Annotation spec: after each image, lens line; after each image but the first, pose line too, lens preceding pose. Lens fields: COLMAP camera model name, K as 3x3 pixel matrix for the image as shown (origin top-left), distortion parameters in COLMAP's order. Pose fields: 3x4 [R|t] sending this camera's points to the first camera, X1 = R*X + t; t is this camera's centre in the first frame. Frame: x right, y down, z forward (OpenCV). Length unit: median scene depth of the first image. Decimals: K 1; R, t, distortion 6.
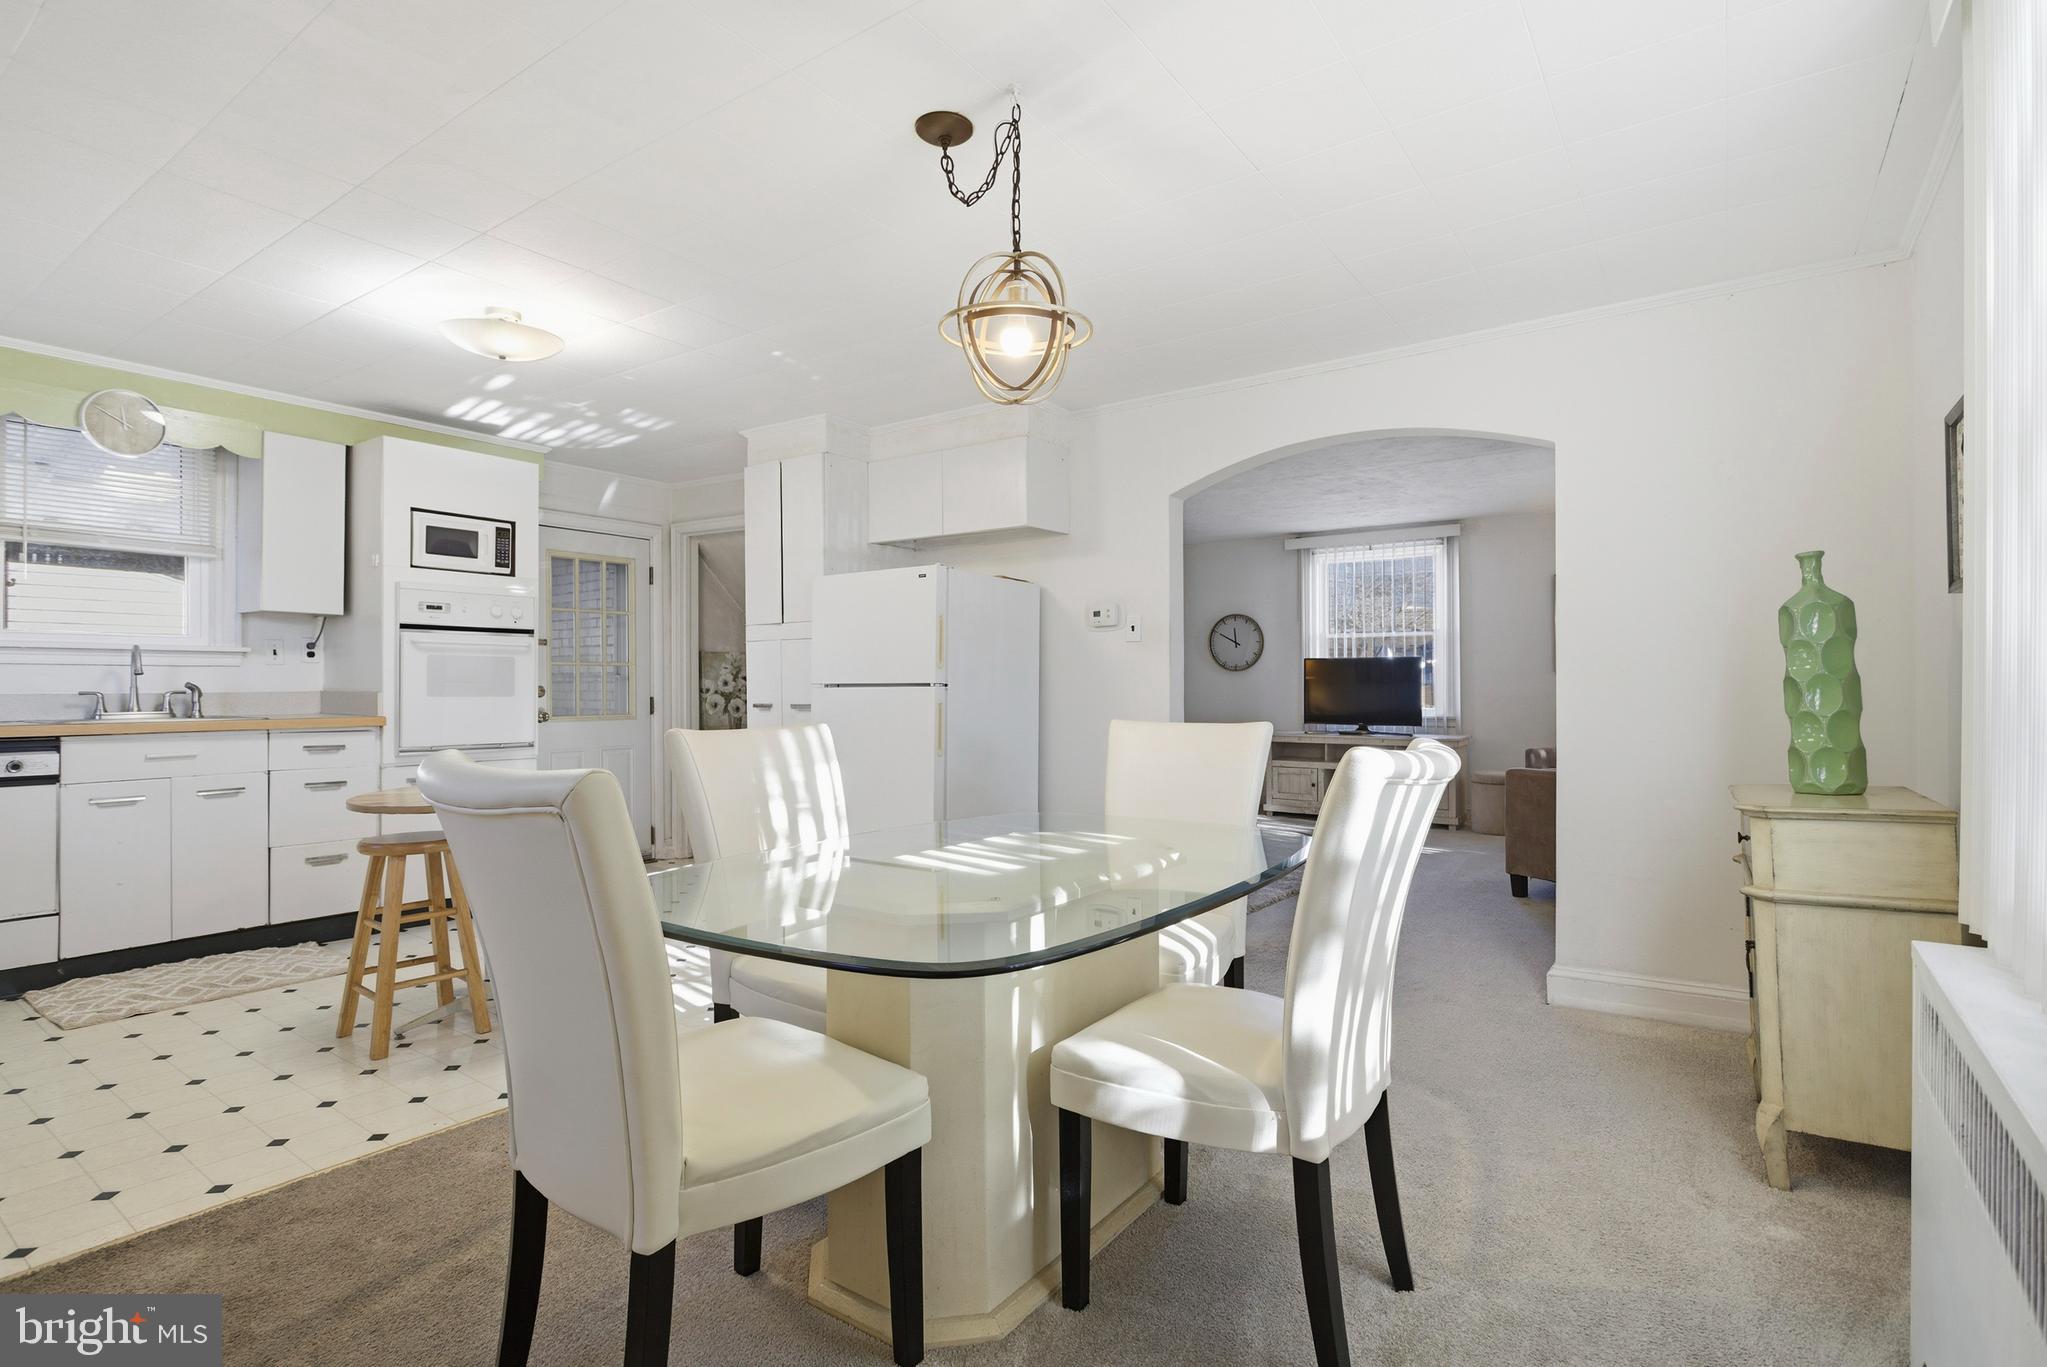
lens RADIAL K [[989.1, 0, 1011.0], [0, 989.1, 687.9], [0, 0, 1]] dist [-0.001295, 0.000445]
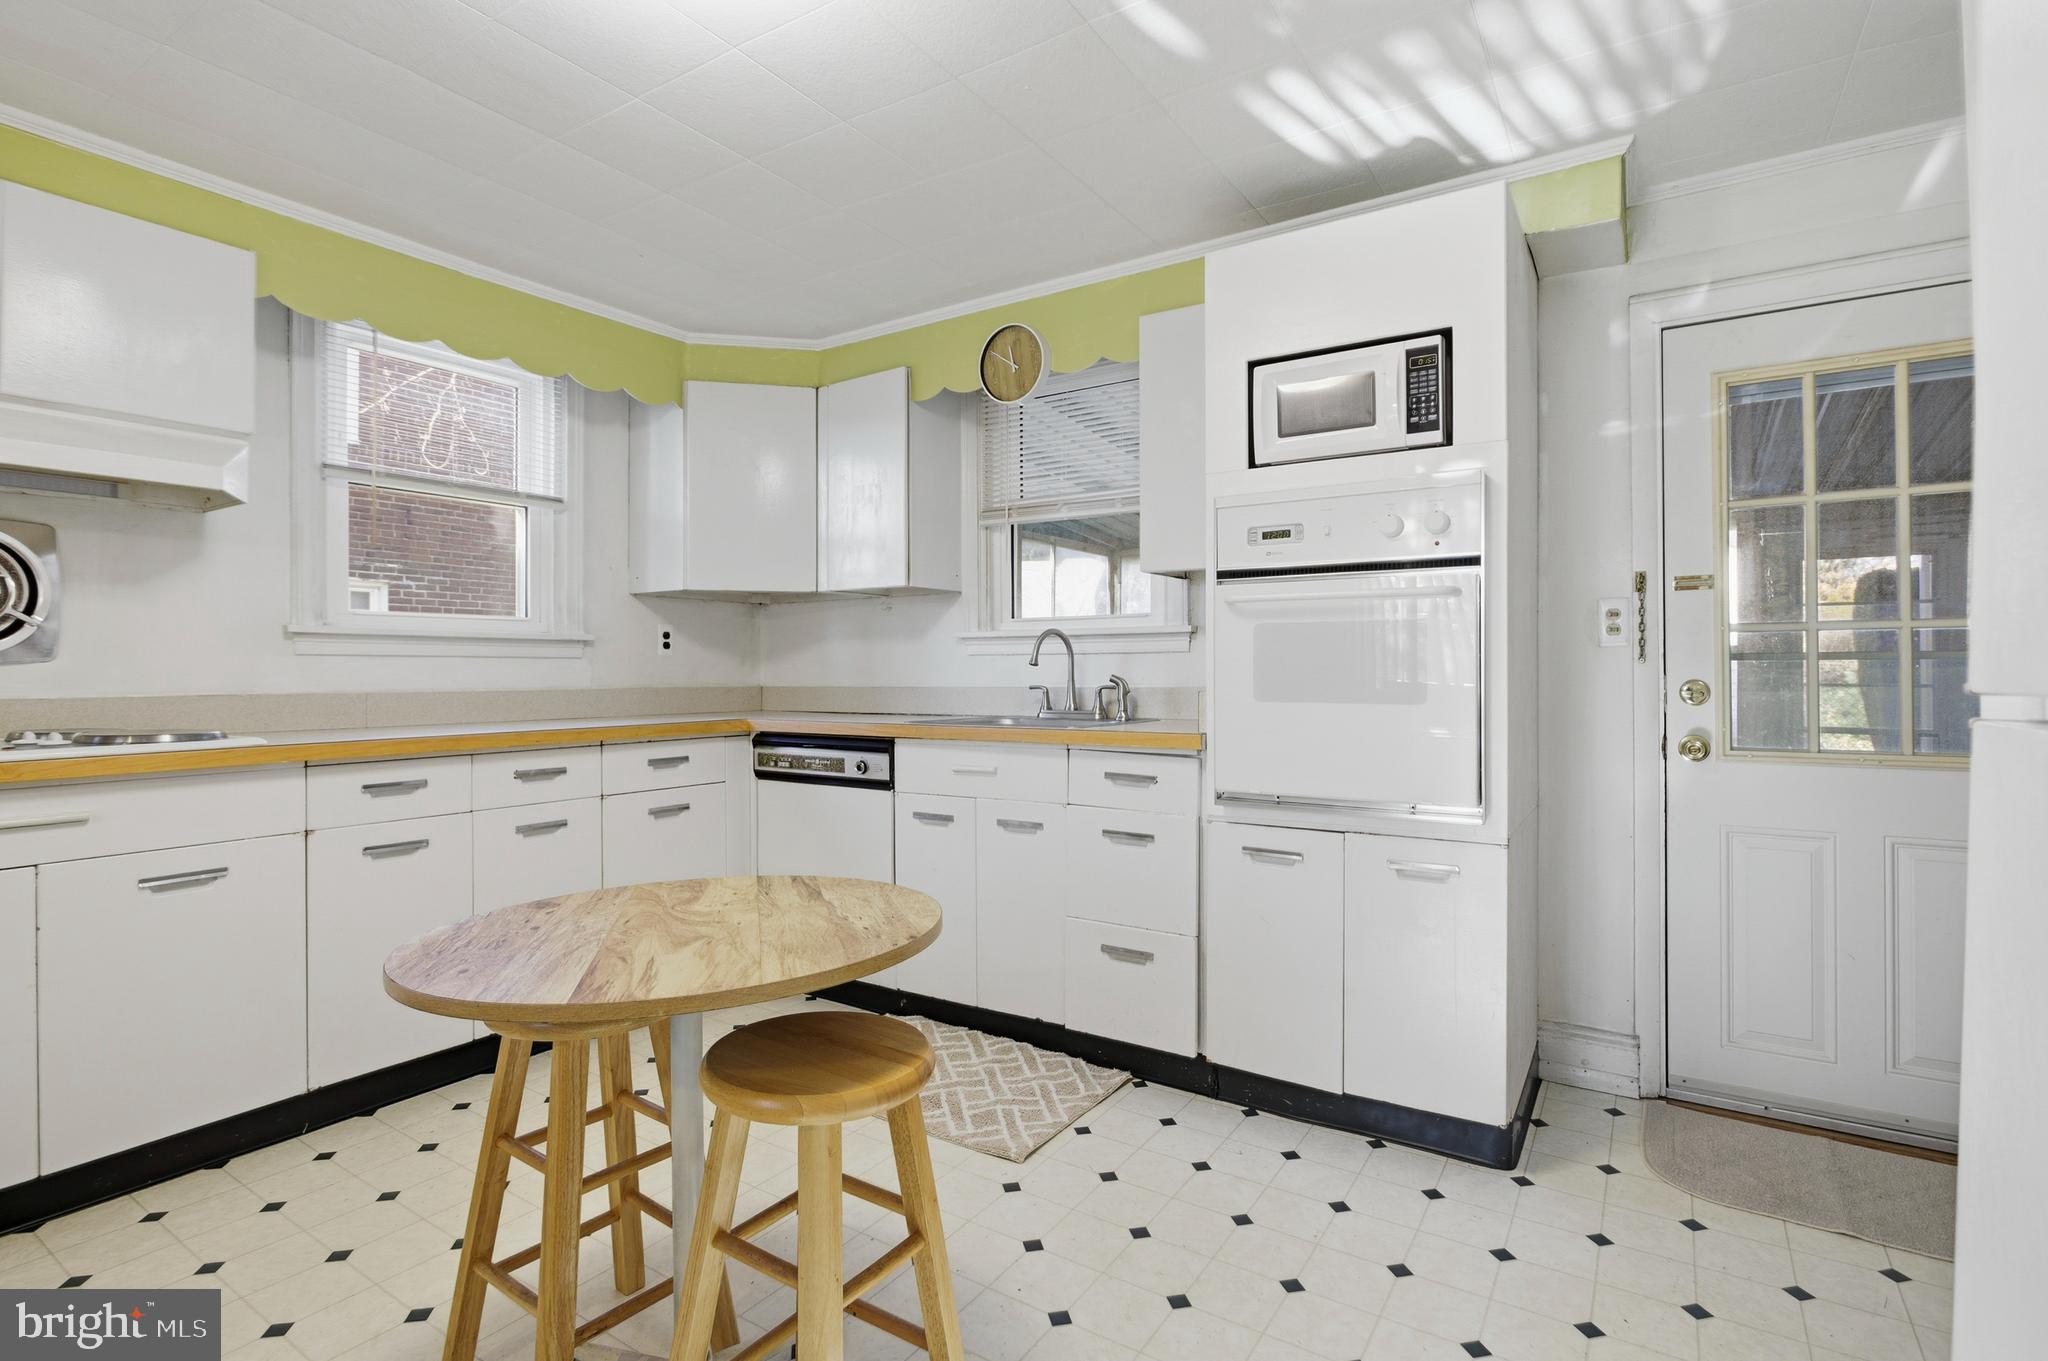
lens RADIAL K [[988.4, 0, 1024.6], [0, 988.4, 669.0], [0, 0, 1]] dist [-0.004323, -0.000218]
pose [[0.059506, -0.003355, -0.998222, -0.057617], [0.001313, 0.999994, -0.003283, -0.007216], [0.998227, -0.001115, 0.059510, 0.840476]]
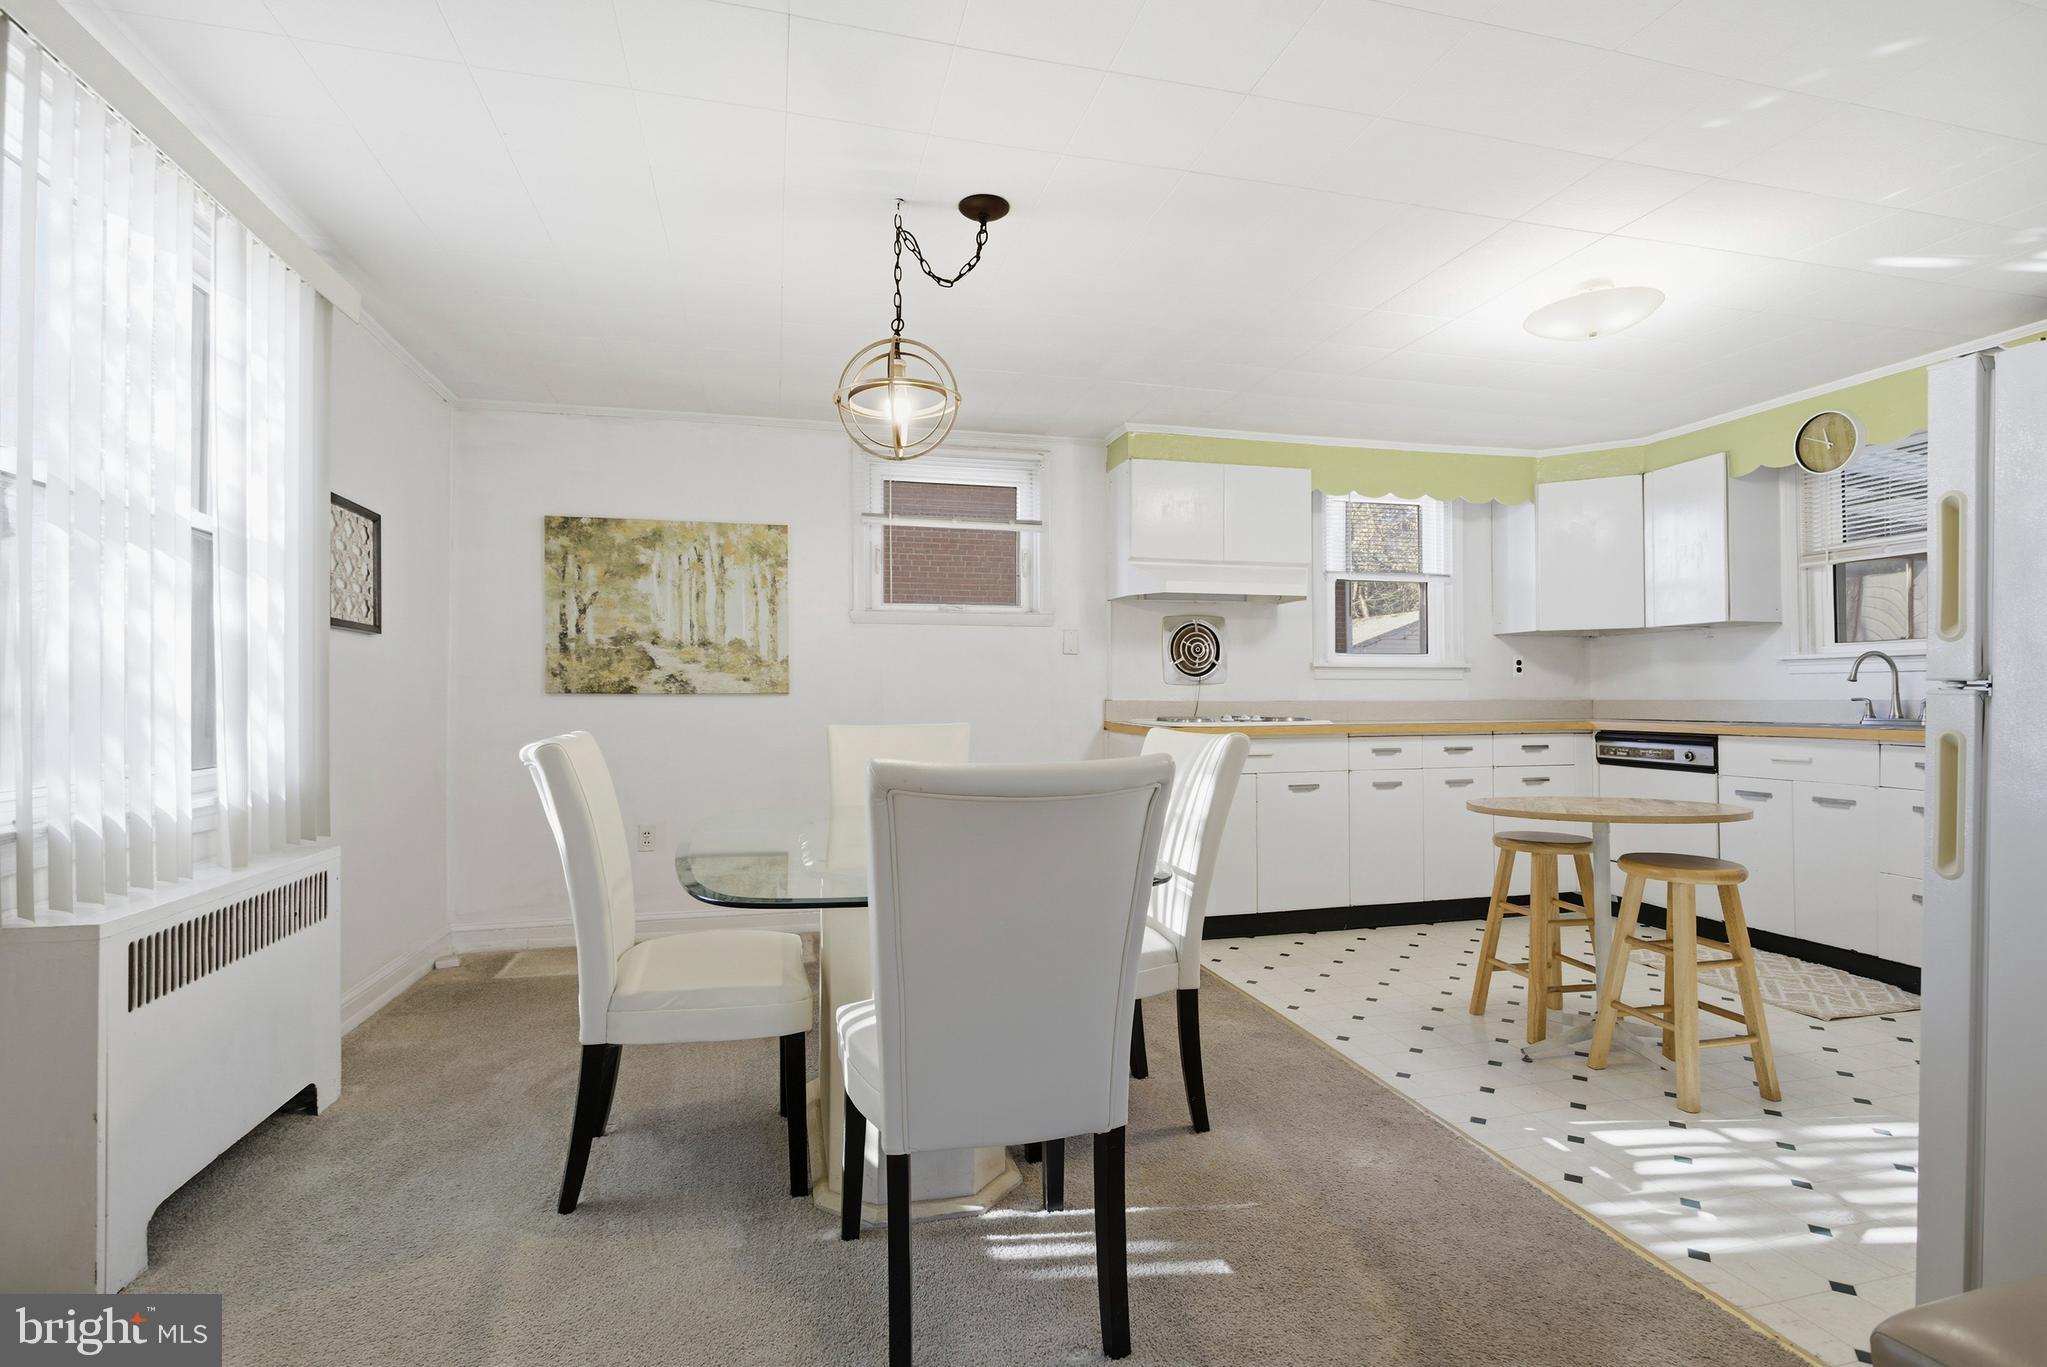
lens RADIAL K [[983.2, 0, 1020.1], [0, 983.2, 679.1], [0, 0, 1]] dist [-0.006757, -0.000579]
pose [[-0.631673, -0.013186, -0.775123, 0.393031], [0.000194, 0.999853, -0.017167, 0.001149], [0.775235, -0.010994, -0.631577, 0.865456]]
